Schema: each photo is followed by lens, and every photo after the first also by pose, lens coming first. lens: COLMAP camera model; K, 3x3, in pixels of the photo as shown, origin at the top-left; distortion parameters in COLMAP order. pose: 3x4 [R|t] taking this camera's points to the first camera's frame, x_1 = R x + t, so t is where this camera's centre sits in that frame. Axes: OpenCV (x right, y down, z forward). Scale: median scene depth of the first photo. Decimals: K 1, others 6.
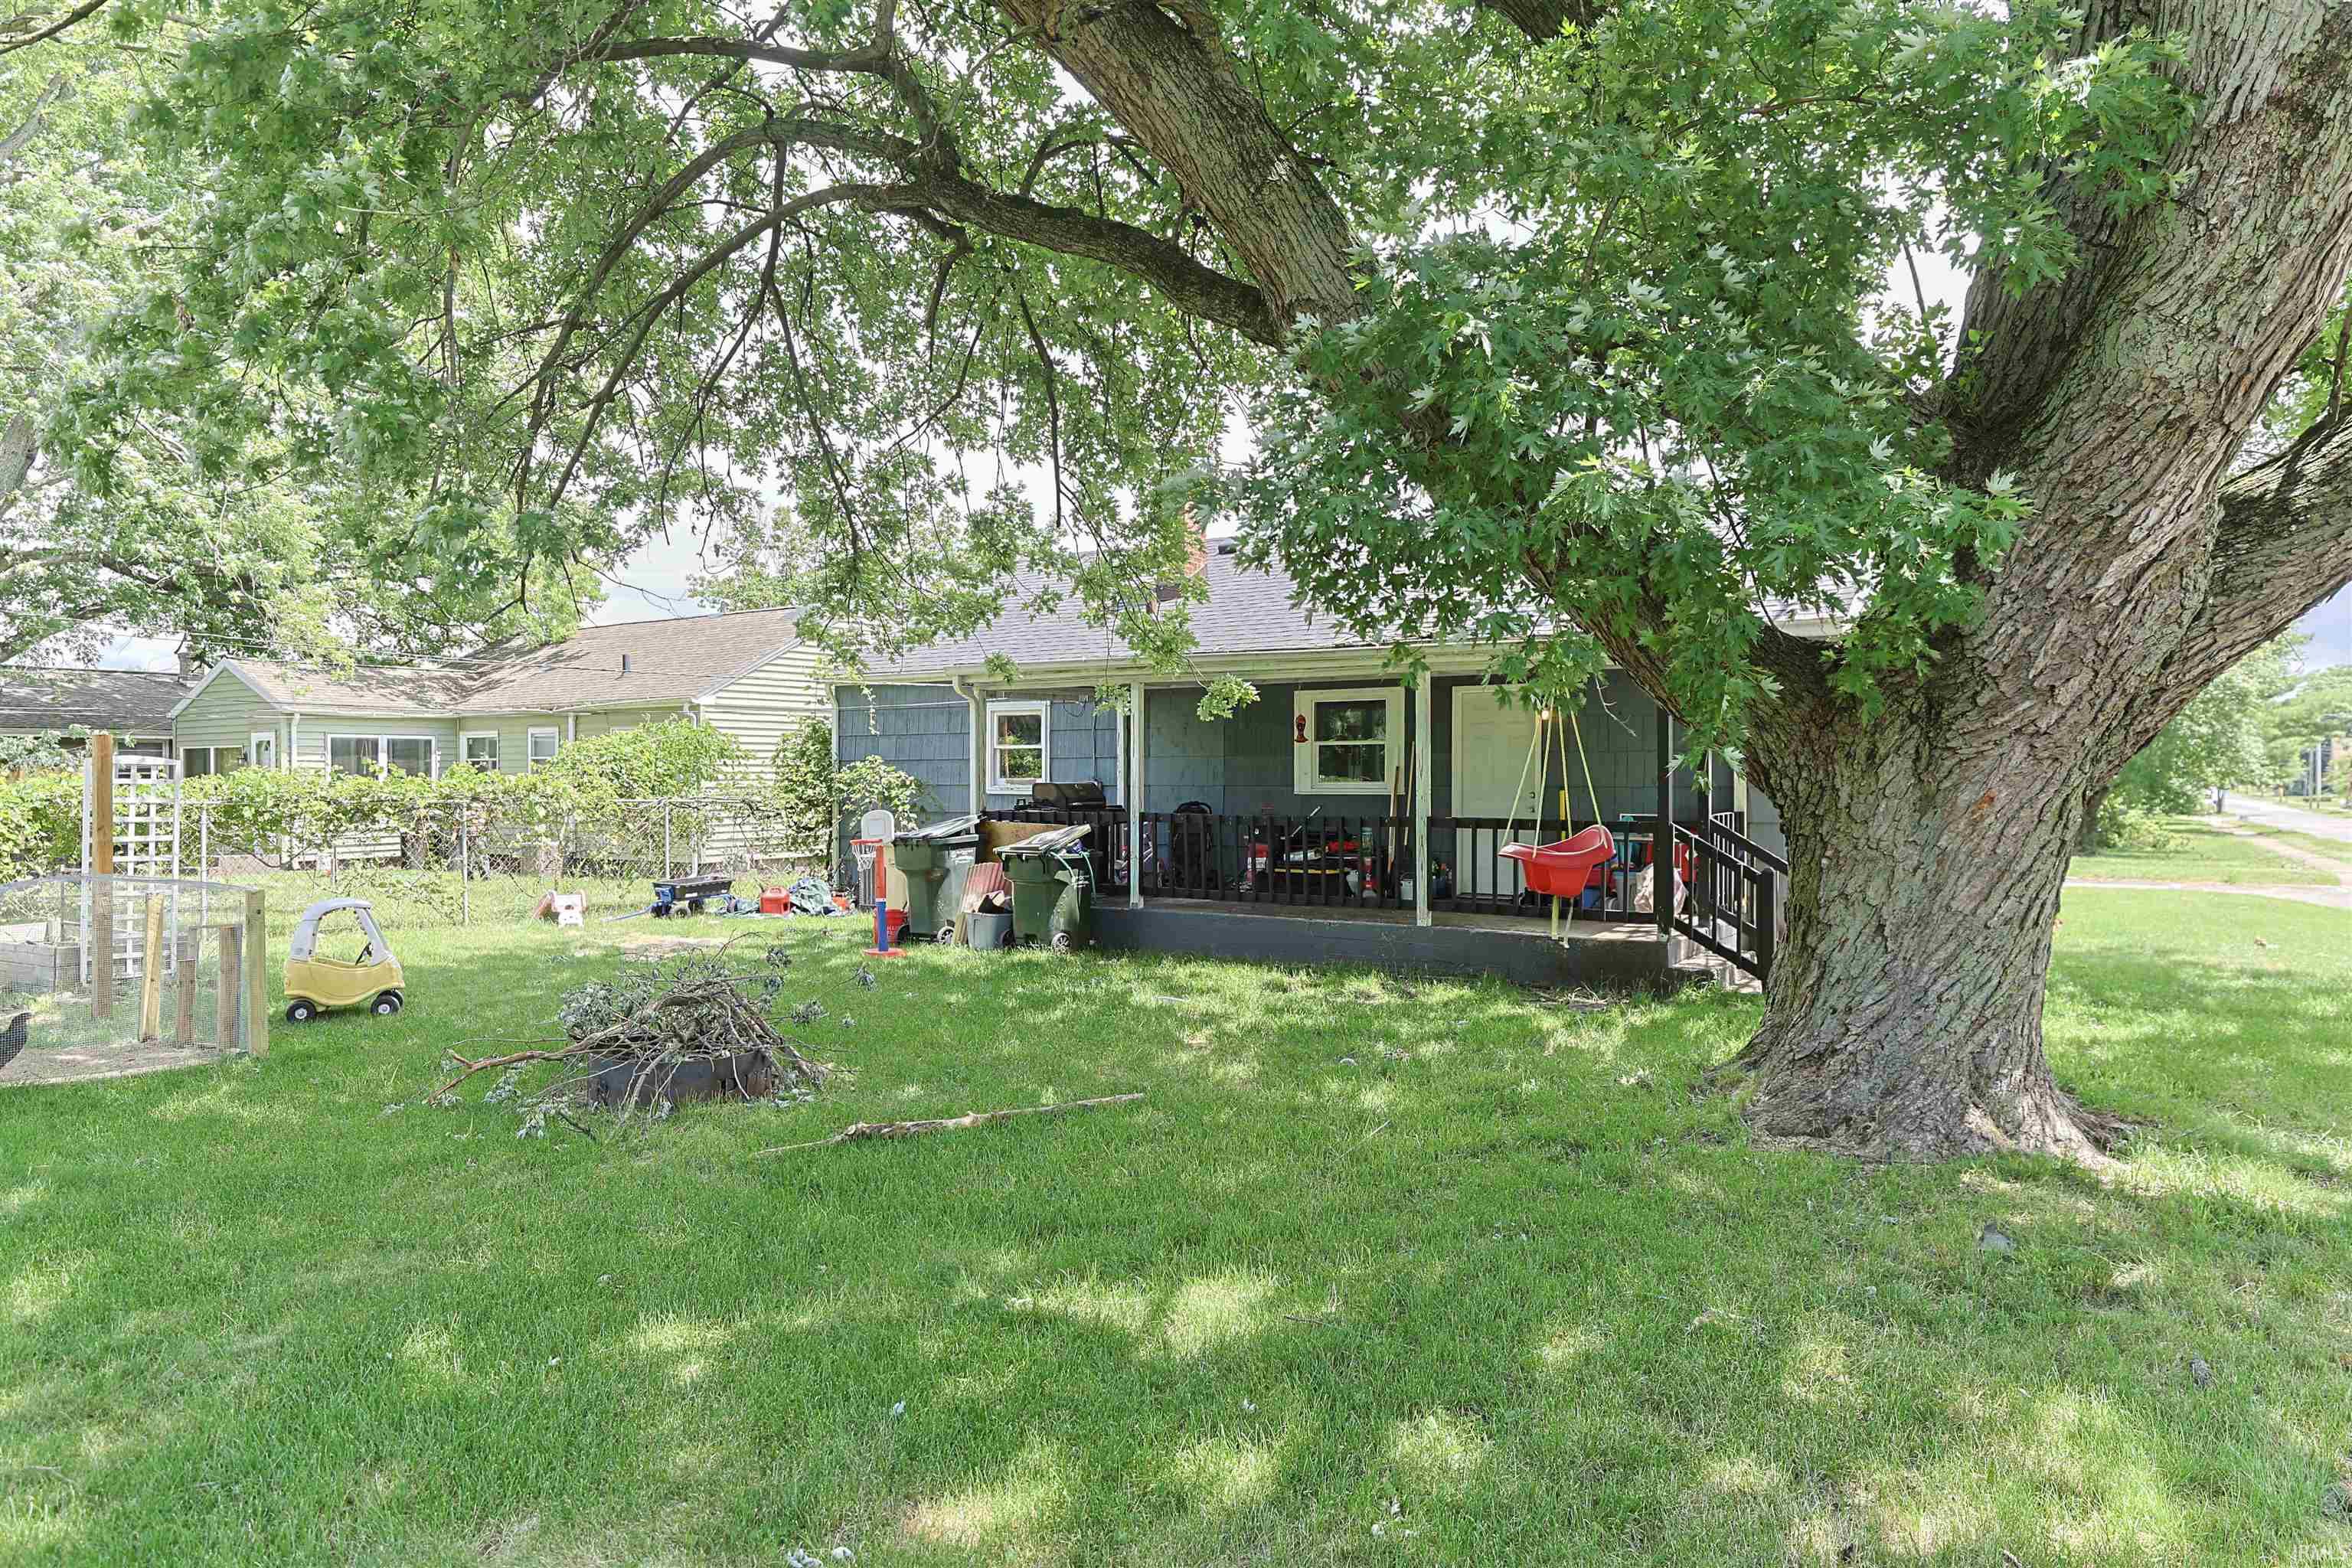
lens RADIAL K [[1446.8, 0, 1169.5], [0, 1446.8, 769.7], [0, 0, 1]] dist [-0.003454, -0.000126]
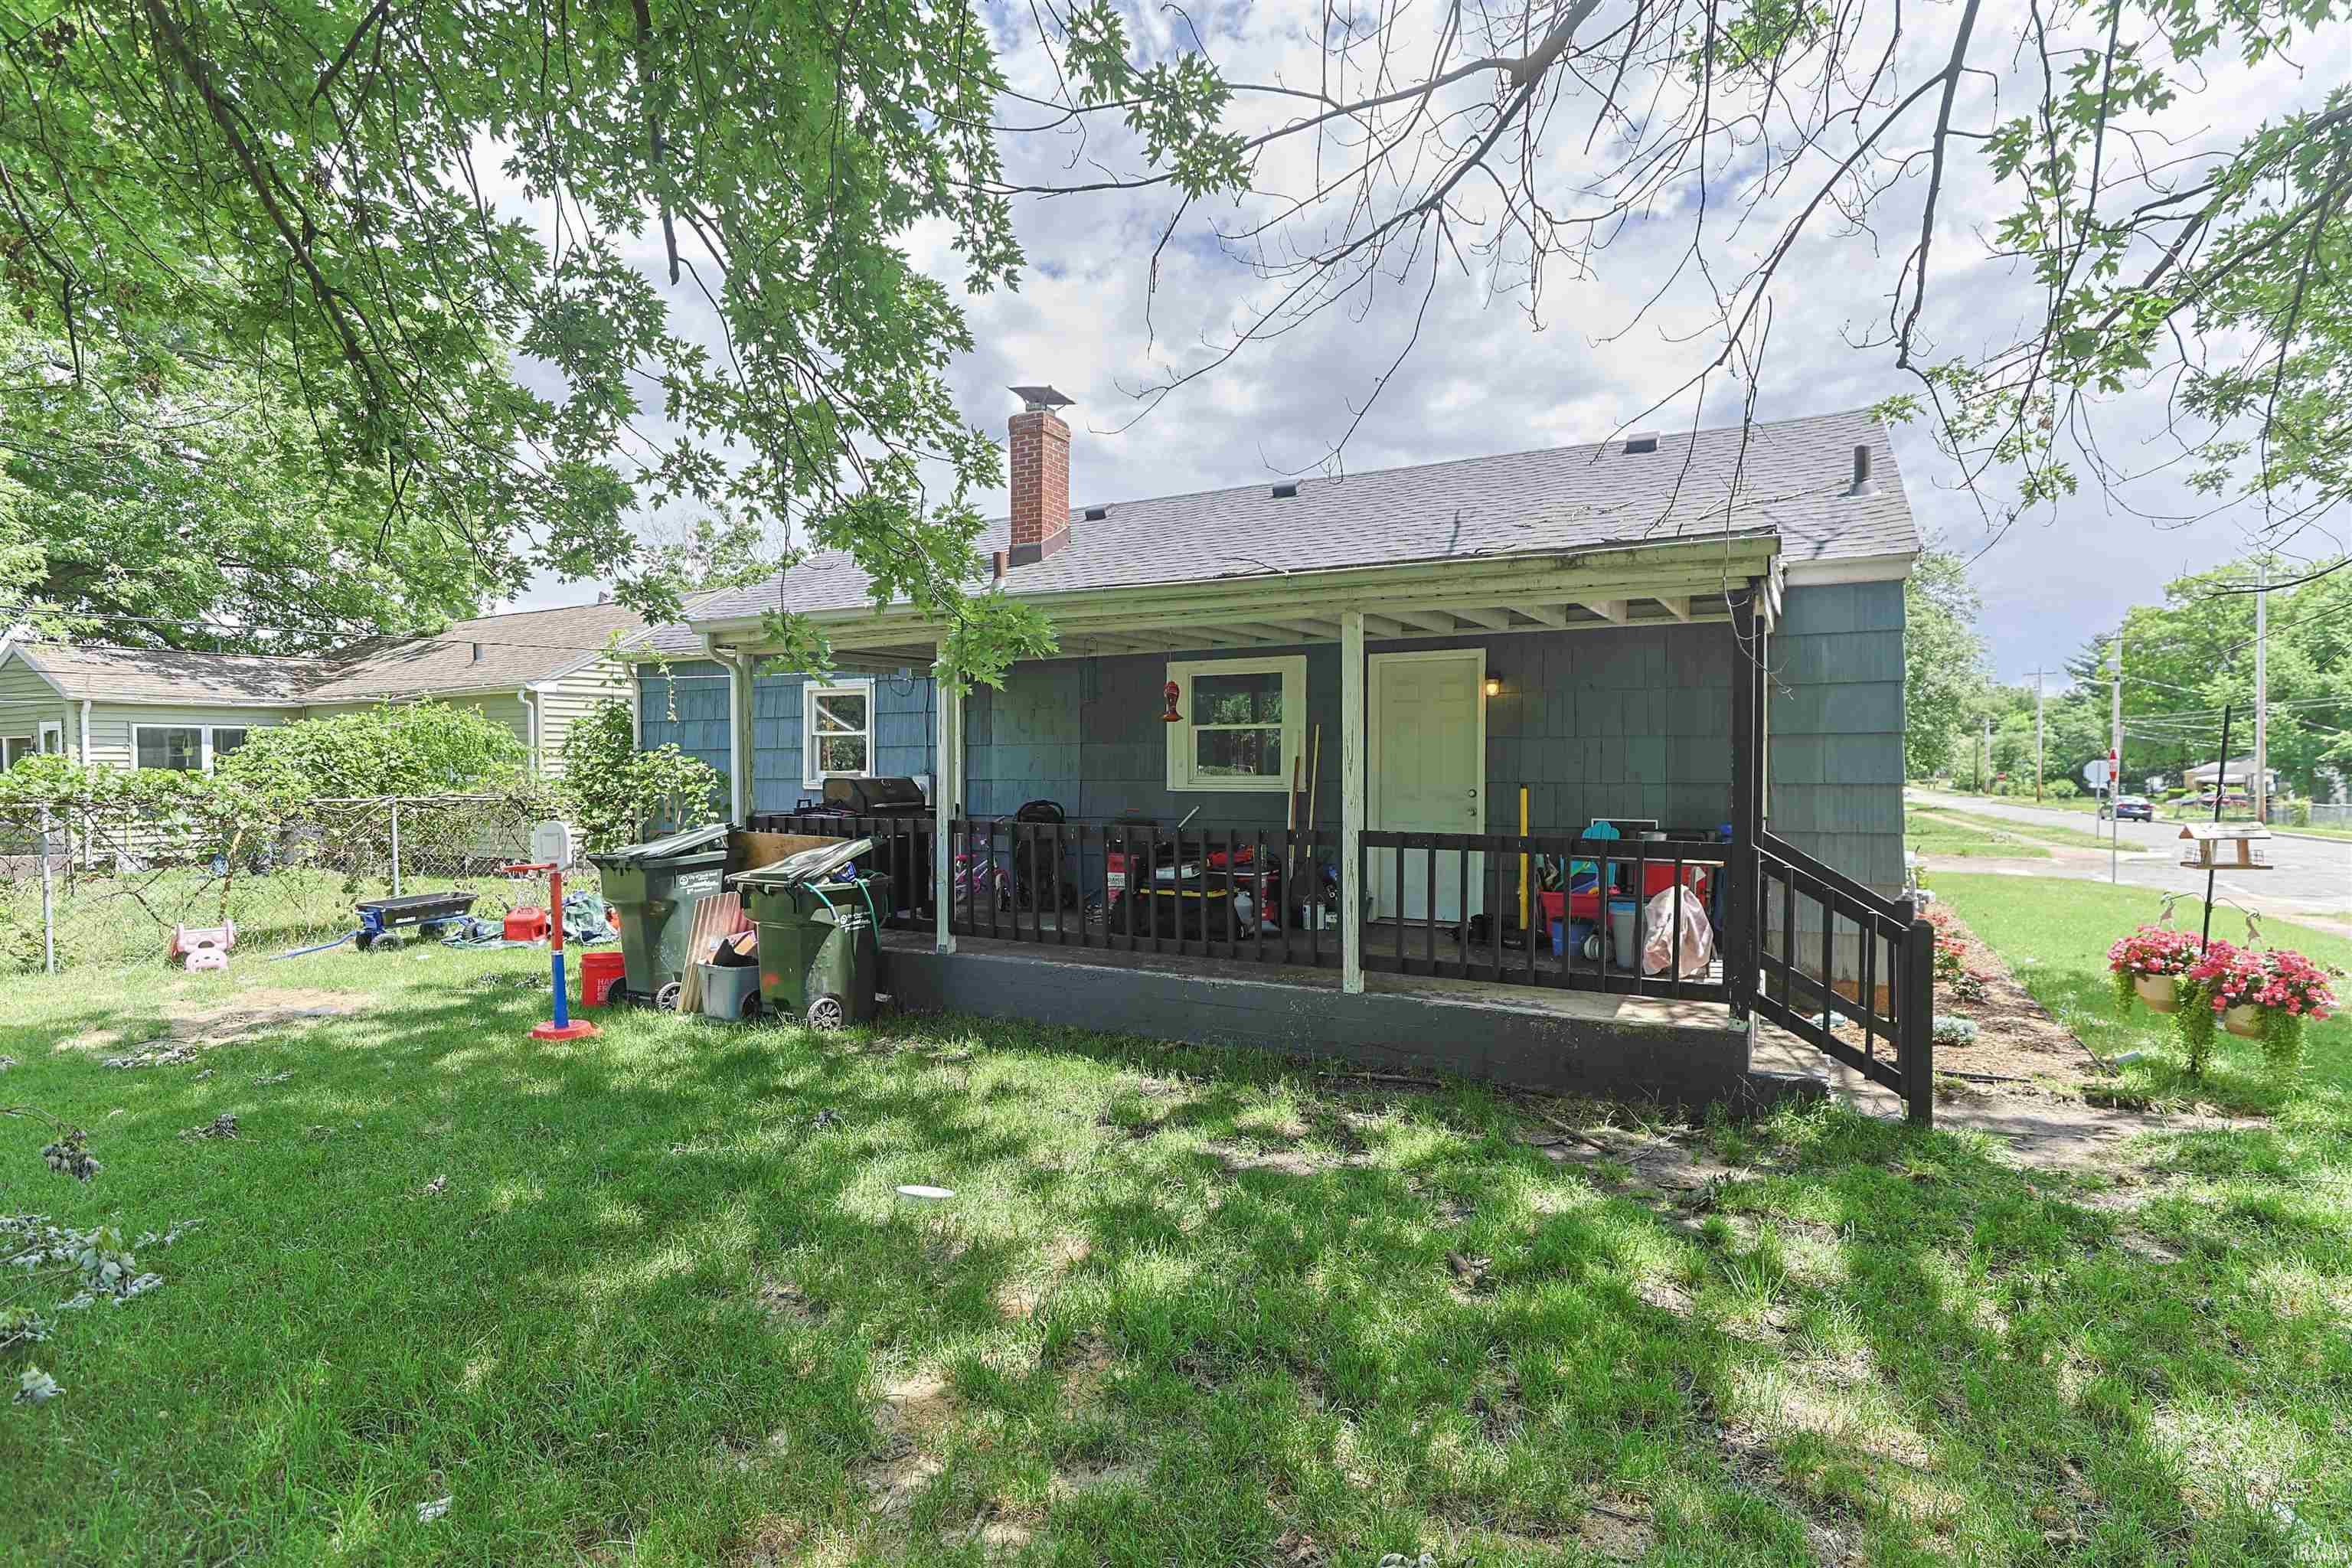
lens RADIAL K [[1140.2, 0, 1181.2], [0, 1140.2, 783.1], [0, 0, 1]] dist [0.000601, 0.000962]
pose [[0.996195, -0.002581, 0.087111, 0.042290], [0.001007, 0.999836, 0.018100, 0.001080], [-0.087144, -0.017944, 0.996034, 0.401917]]
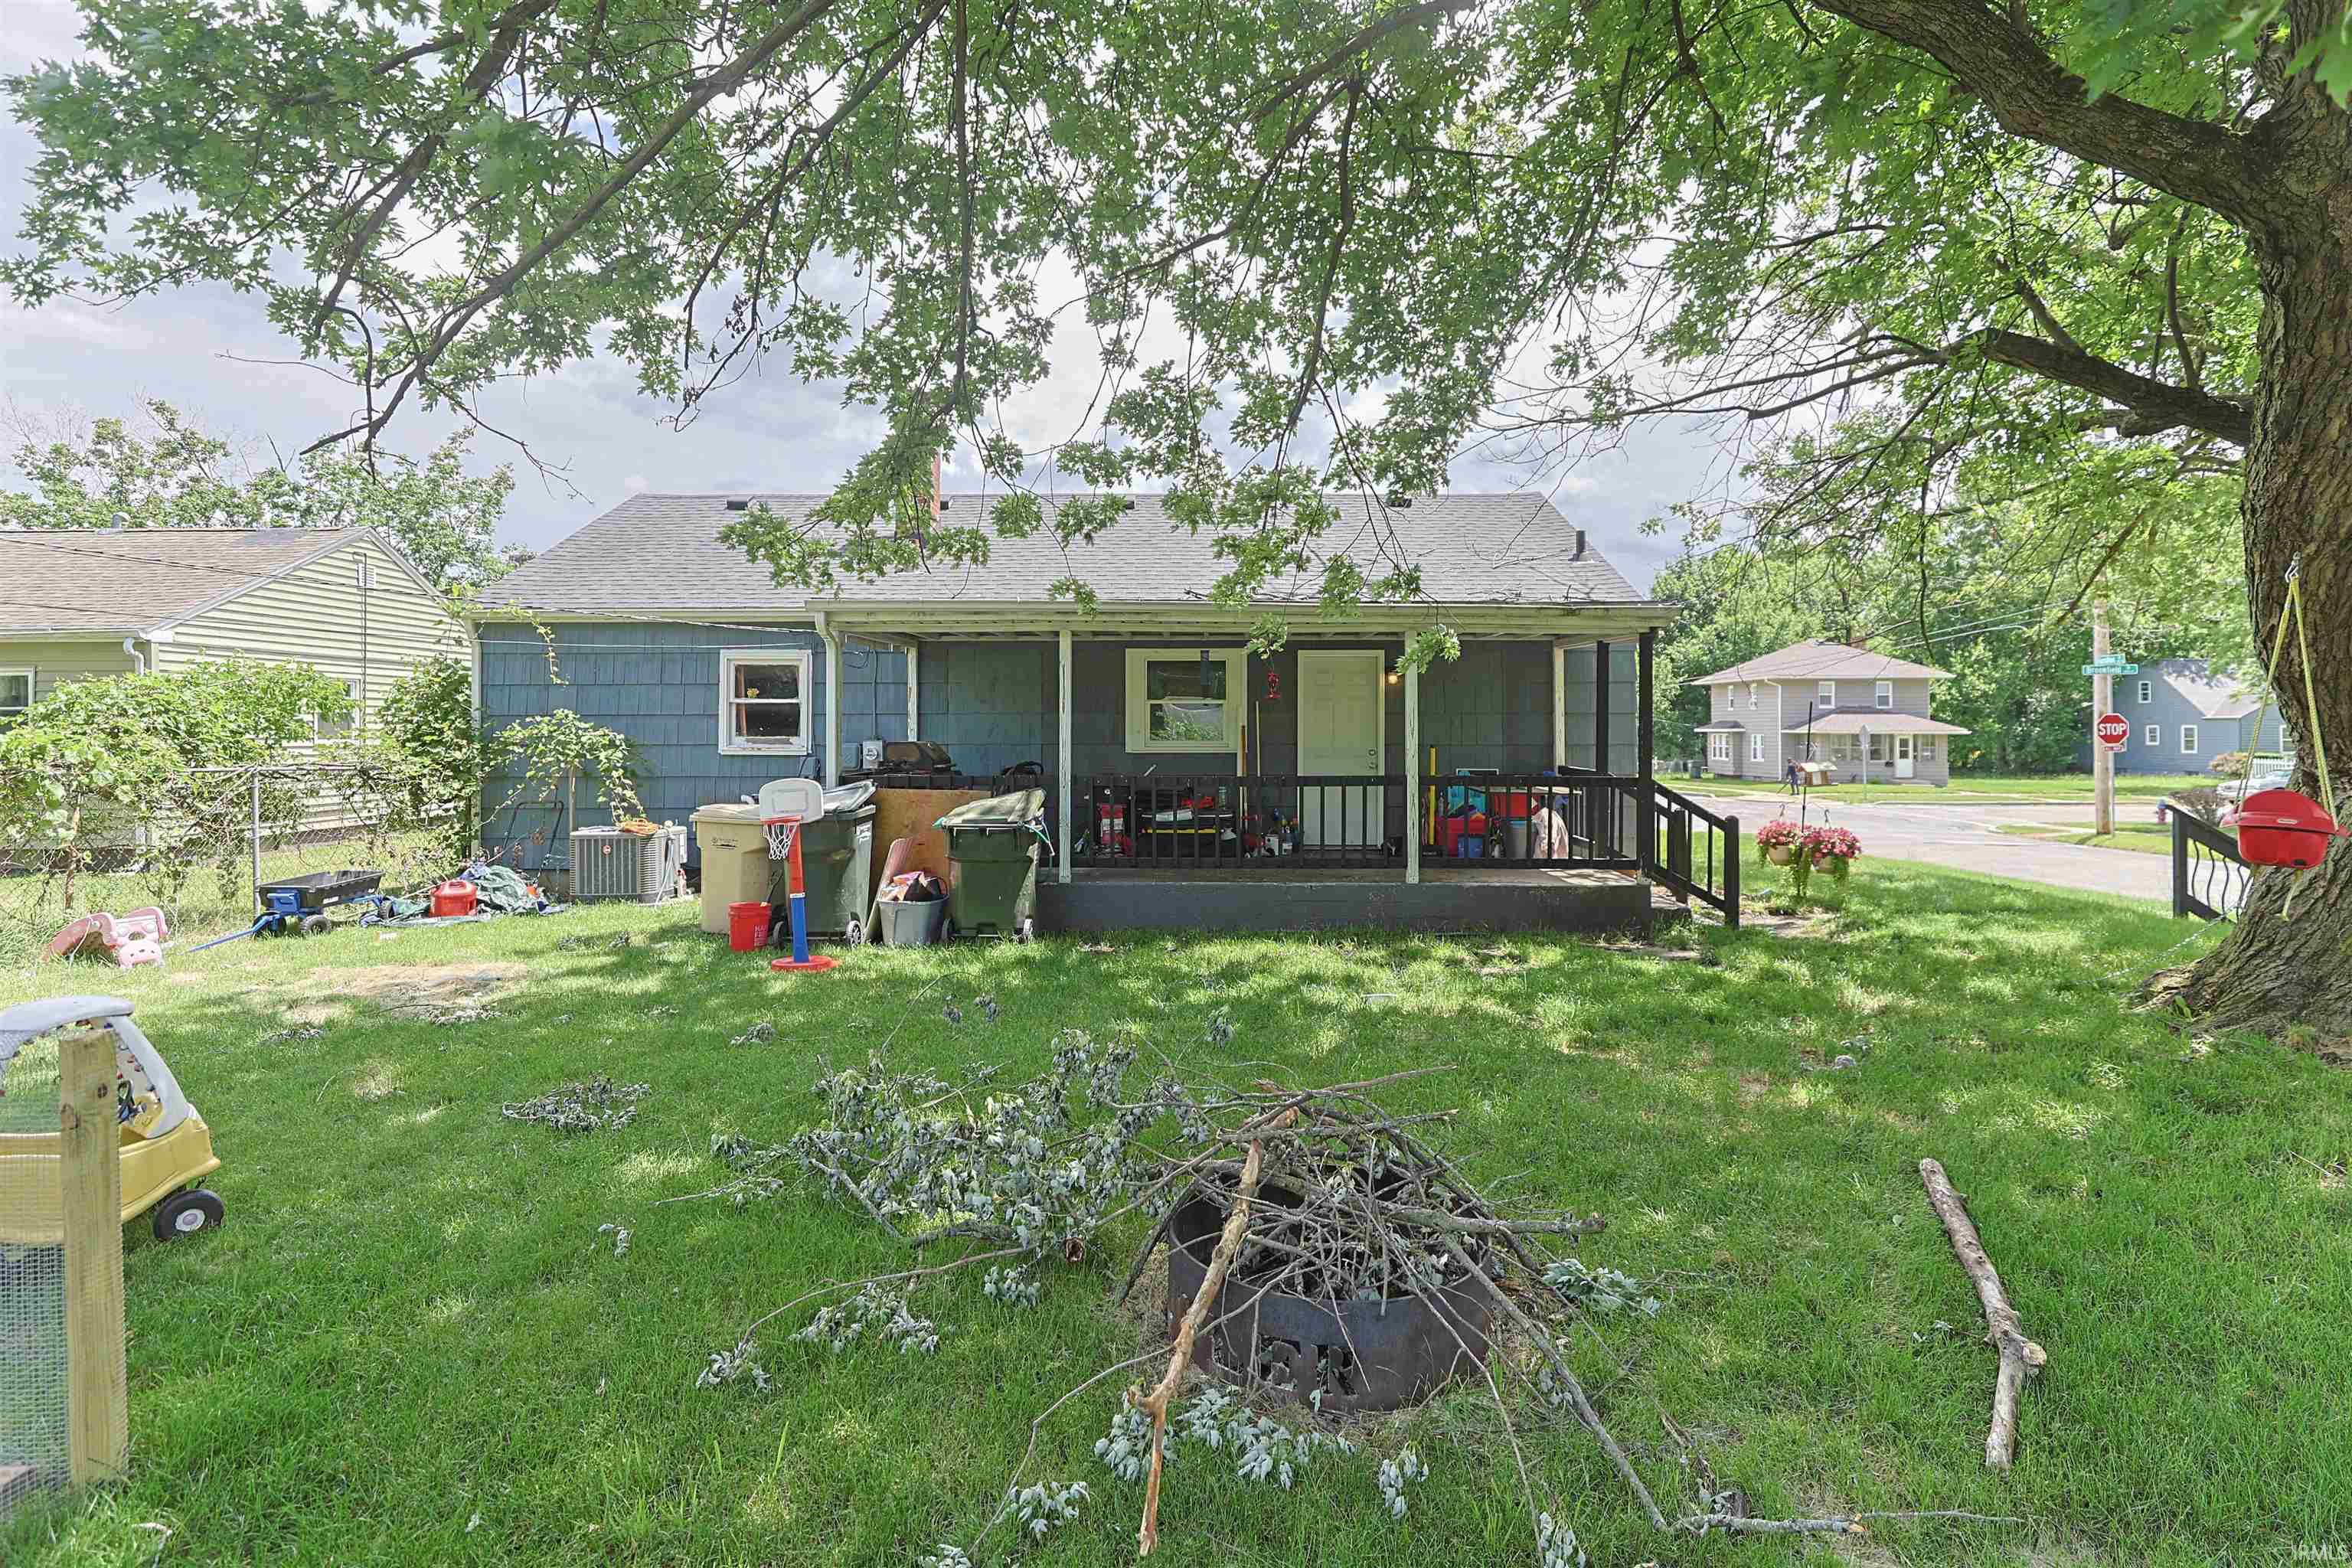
lens RADIAL K [[1140.2, 0, 1191.8], [0, 1140.2, 749.8], [0, 0, 1]] dist [0.000601, 0.000962]
pose [[0.847164, -0.006017, 0.531297, -0.312545], [-0.002219, 0.999887, 0.014862, 0.003160], [-0.531326, -0.013769, 0.847055, 0.342729]]
